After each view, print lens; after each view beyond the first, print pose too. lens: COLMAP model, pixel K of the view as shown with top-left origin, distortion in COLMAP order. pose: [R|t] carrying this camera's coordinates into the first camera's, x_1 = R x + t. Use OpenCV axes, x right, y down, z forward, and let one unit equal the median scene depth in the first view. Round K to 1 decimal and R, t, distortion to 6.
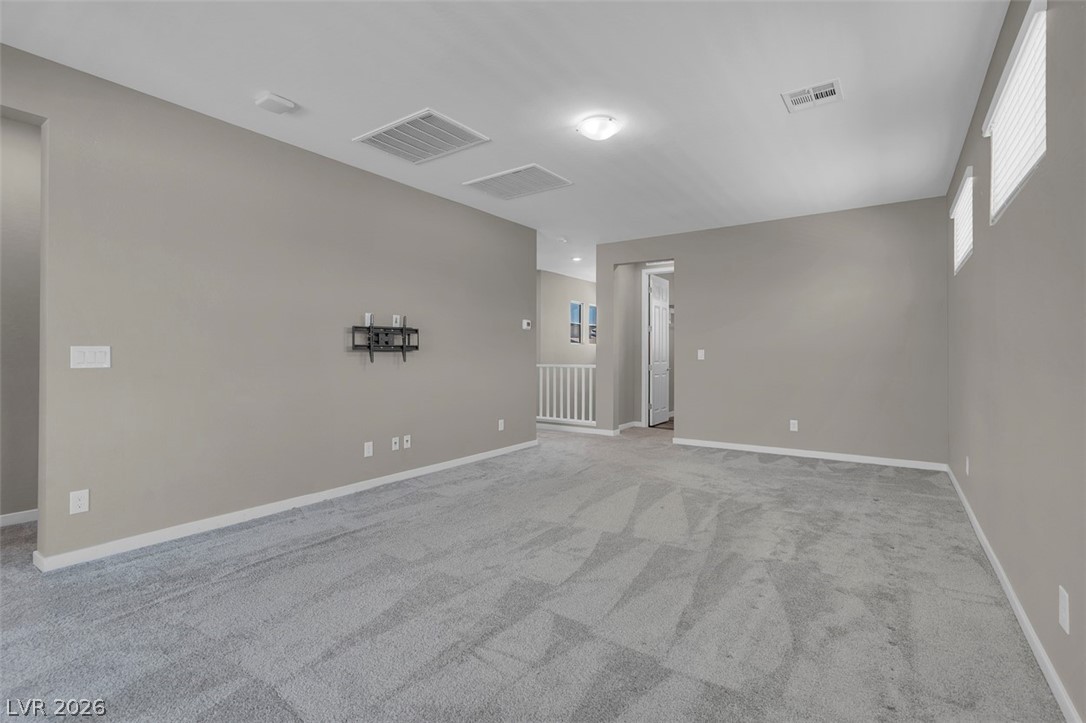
lens RADIAL K [[497.9, 0, 548.4], [0, 497.9, 357.5], [0, 0, 1]] dist [-0.004129, 0.000289]
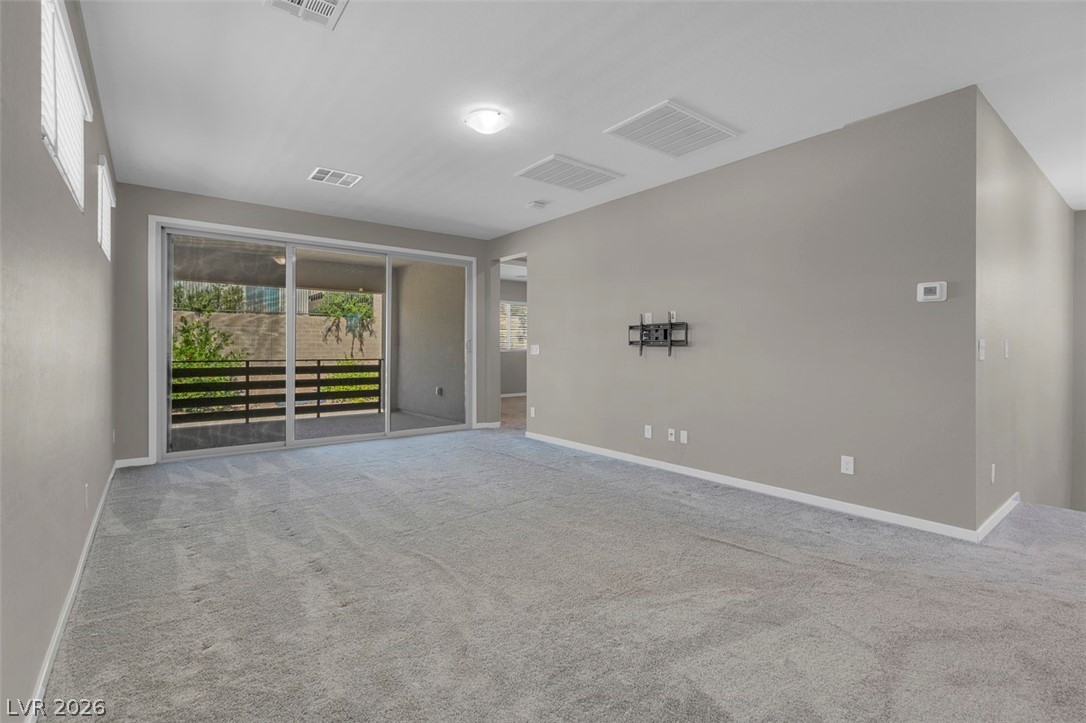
lens RADIAL K [[497.9, 0, 548.0], [0, 497.9, 354.5], [0, 0, 1]] dist [-0.004129, 0.000289]
pose [[-0.272949, 0.012559, -0.961946, 0.783771], [-0.004021, 0.999891, 0.014195, -0.008829], [0.962020, 0.007743, -0.272869, 1.064297]]
